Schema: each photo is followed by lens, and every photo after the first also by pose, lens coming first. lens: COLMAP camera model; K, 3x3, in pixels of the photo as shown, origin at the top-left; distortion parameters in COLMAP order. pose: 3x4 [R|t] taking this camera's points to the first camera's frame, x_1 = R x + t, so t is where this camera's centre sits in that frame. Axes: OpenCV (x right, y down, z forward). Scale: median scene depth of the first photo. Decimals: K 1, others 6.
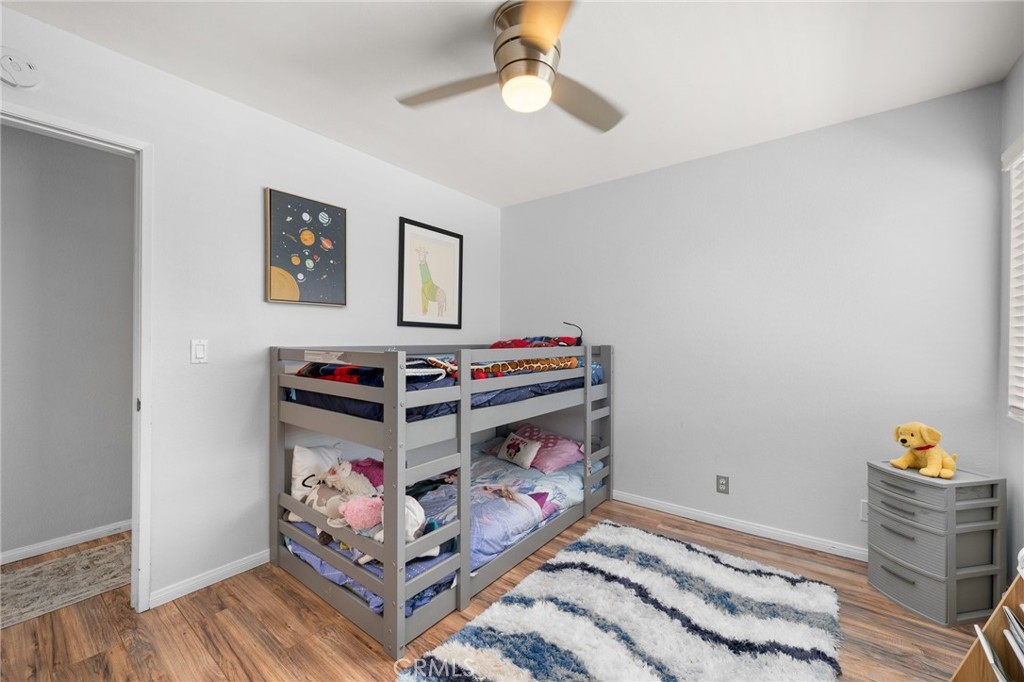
lens RADIAL K [[409.6, 0, 509.7], [0, 409.6, 341.2], [0, 0, 1]] dist [-0.000886, -0.000393]
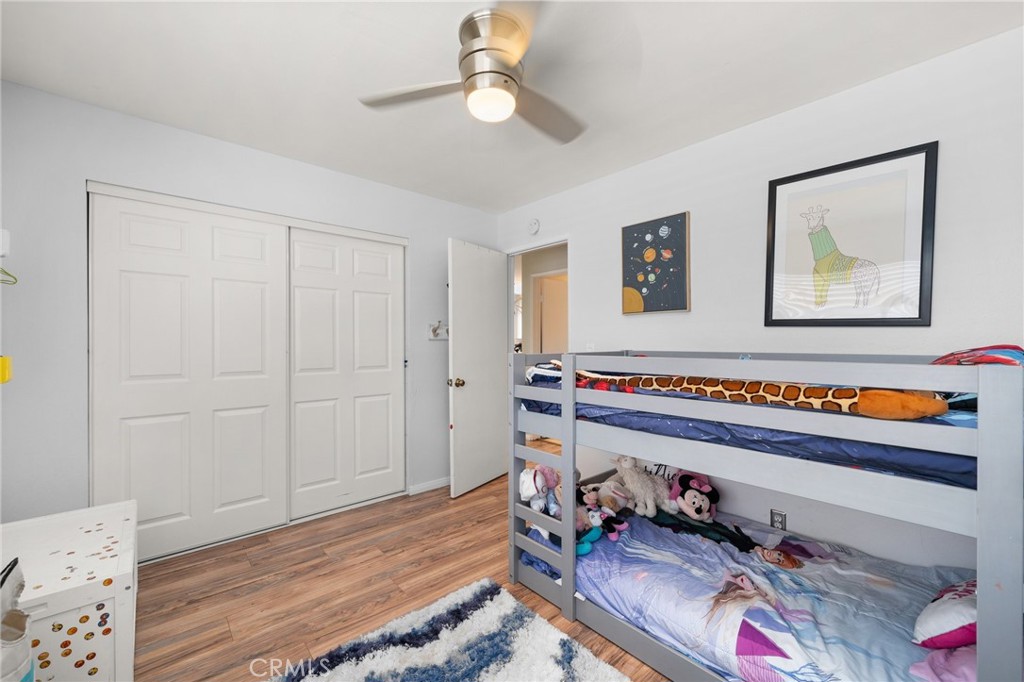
lens RADIAL K [[409.6, 0, 510.7], [0, 409.6, 344.6], [0, 0, 1]] dist [-0.000886, -0.000393]
pose [[-0.188577, 0.001922, -0.982056, 0.701589], [-0.005847, 0.999978, 0.003079, -0.004724], [0.982041, 0.006323, -0.188562, 0.839092]]
